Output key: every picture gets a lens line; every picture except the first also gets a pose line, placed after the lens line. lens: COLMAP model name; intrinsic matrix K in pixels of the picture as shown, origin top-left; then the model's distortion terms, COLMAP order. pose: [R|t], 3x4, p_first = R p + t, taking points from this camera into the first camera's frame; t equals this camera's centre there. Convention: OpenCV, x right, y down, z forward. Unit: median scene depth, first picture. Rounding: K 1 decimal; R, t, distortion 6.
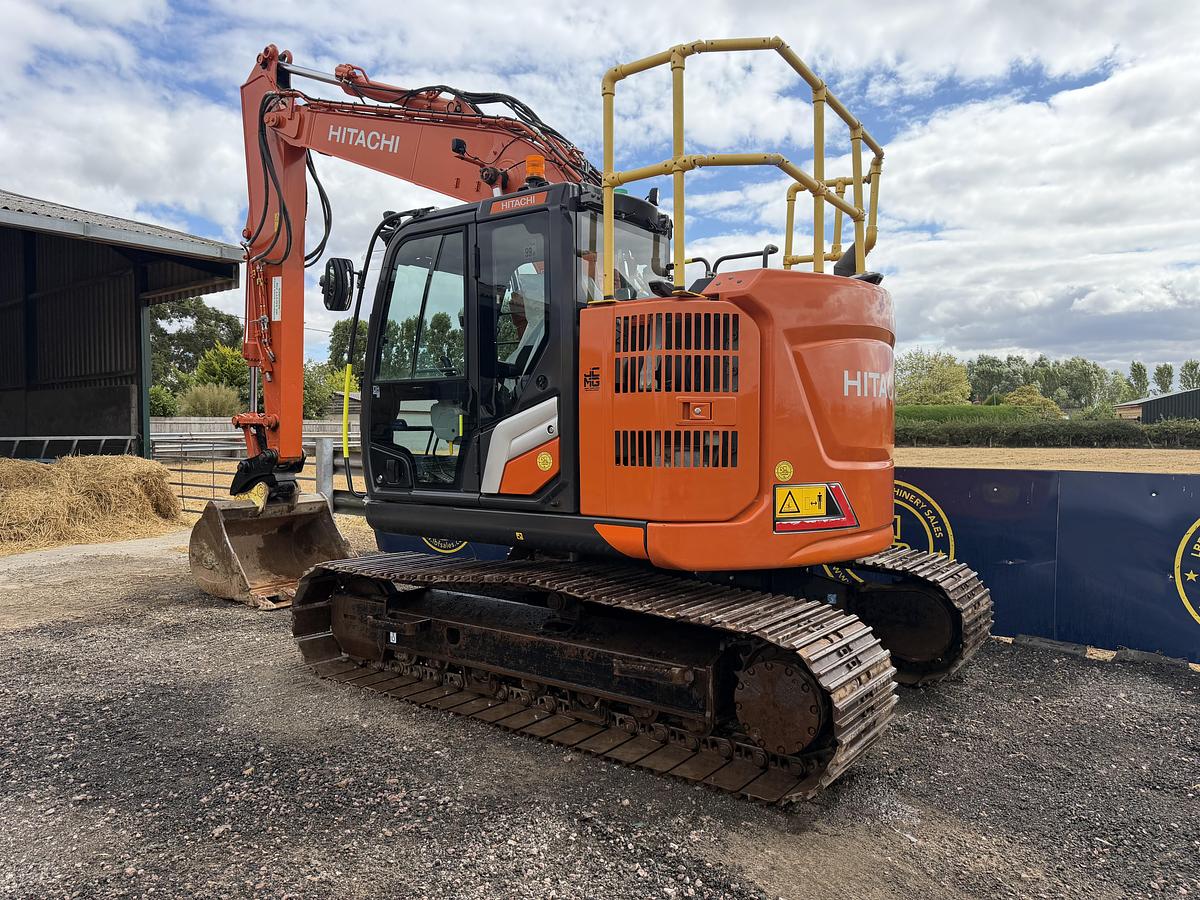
lens RADIAL K [[874.6, 0, 603.8], [0, 874.6, 449.2], [0, 0, 1]] dist [0.029314, -0.000791]
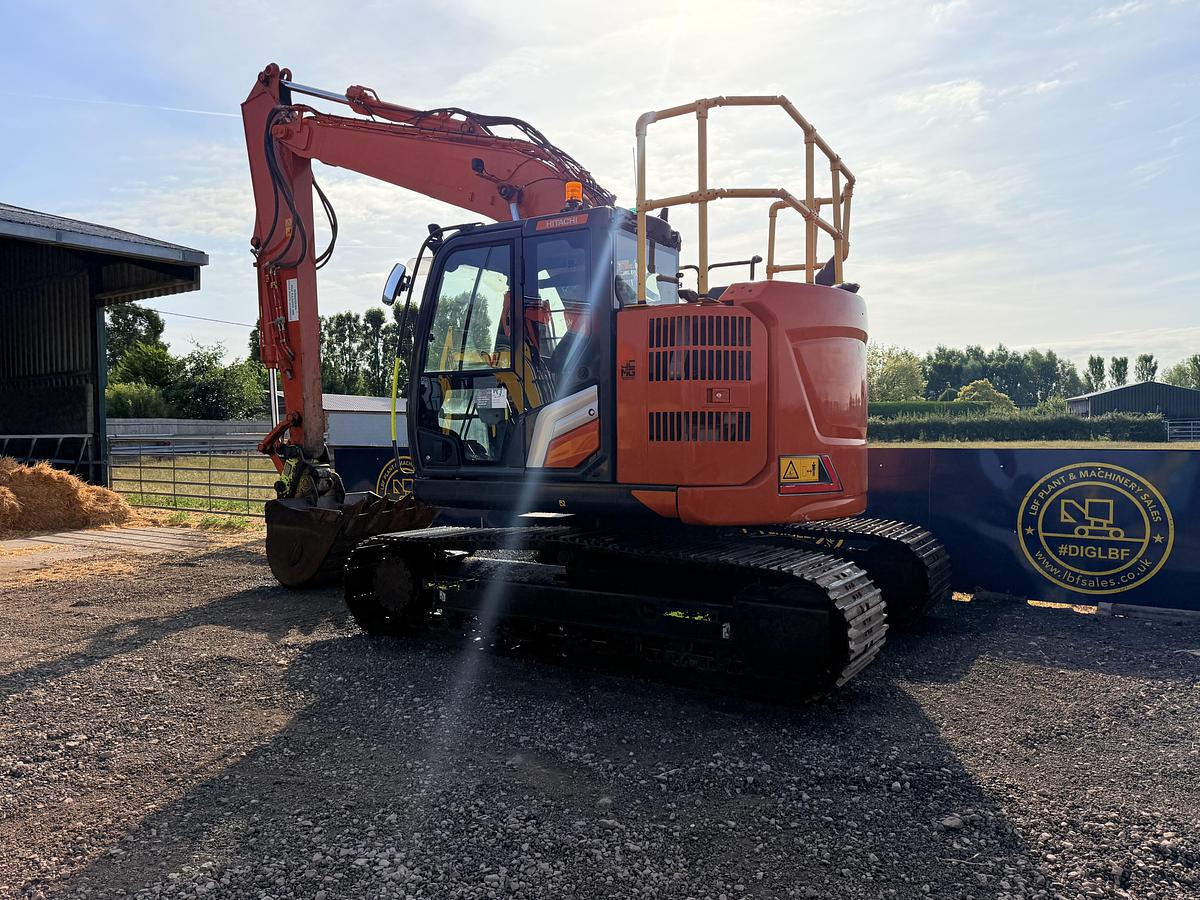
lens RADIAL K [[902.6, 0, 602.4], [0, 902.6, 459.2], [0, 0, 1]] dist [0.007099, -0.004659]
pose [[0.996178, -0.009176, 0.086861, -0.161458], [0.008503, 0.999931, 0.008118, 0.032945], [-0.086930, -0.007349, 0.996187, -0.240571]]
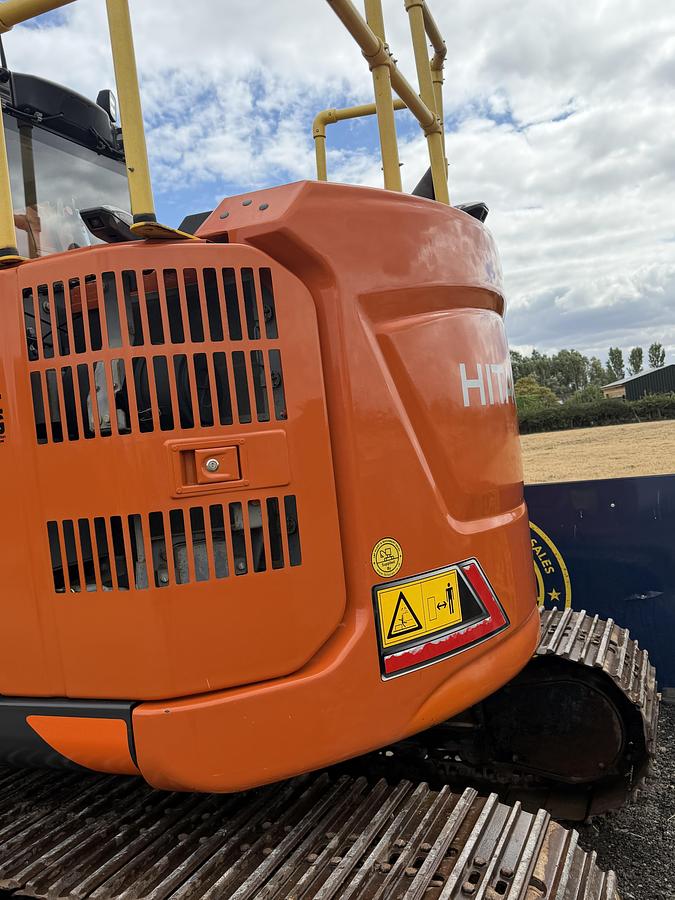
lens RADIAL K [[812.3, 0, 338.2], [0, 812.3, 447.1], [0, 0, 1]] dist [0.054606, -0.006904]
pose [[0.962356, -0.107955, 0.249432, 0.060347], [0.114993, 0.993271, -0.013774, -0.037915], [-0.246267, 0.041939, 0.968294, 0.520839]]
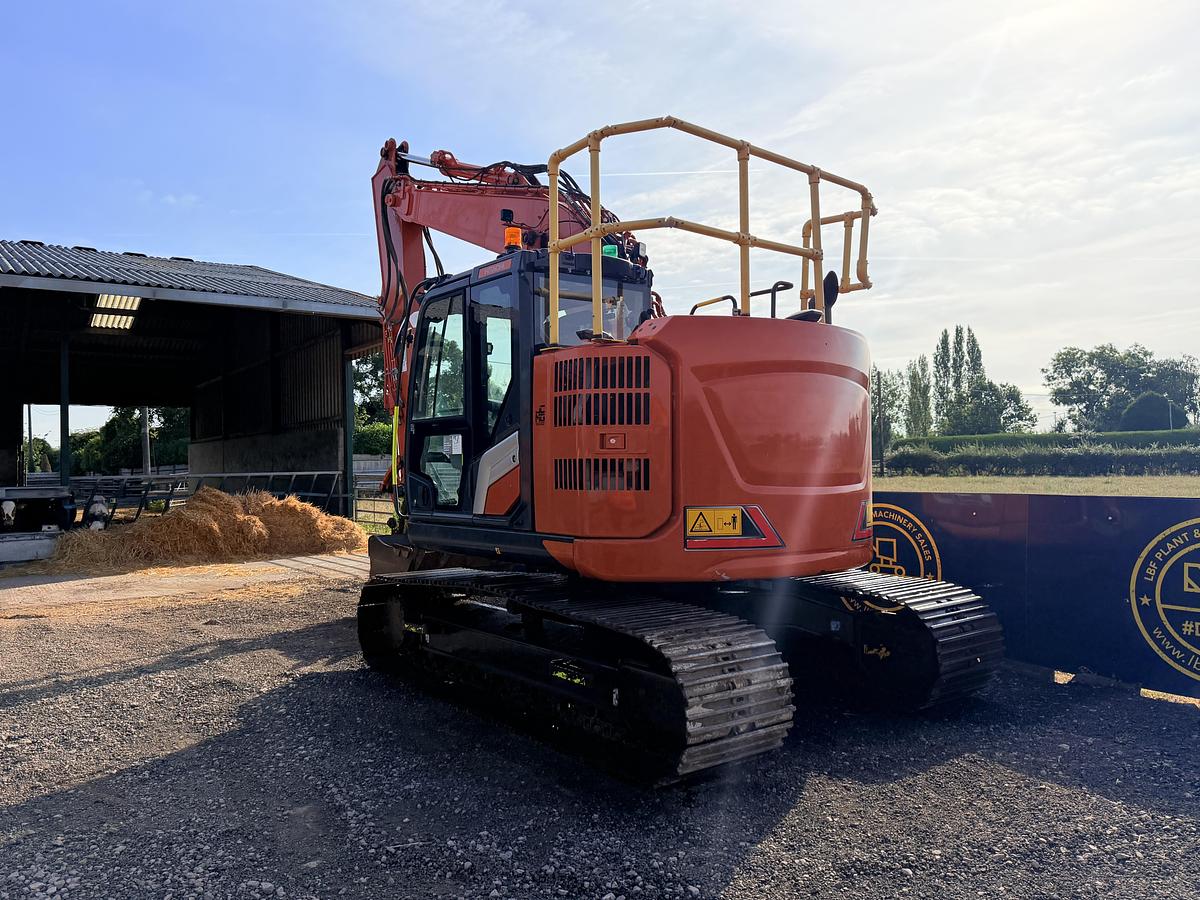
lens RADIAL K [[907.6, 0, 602.7], [0, 907.6, 449.6], [0, 0, 1]] dist [0.004255, -0.007295]
pose [[0.962394, -0.013545, -0.271318, 0.403354], [0.003058, 0.999233, -0.039037, 0.012962], [0.271639, 0.036739, 0.961698, -0.141683]]
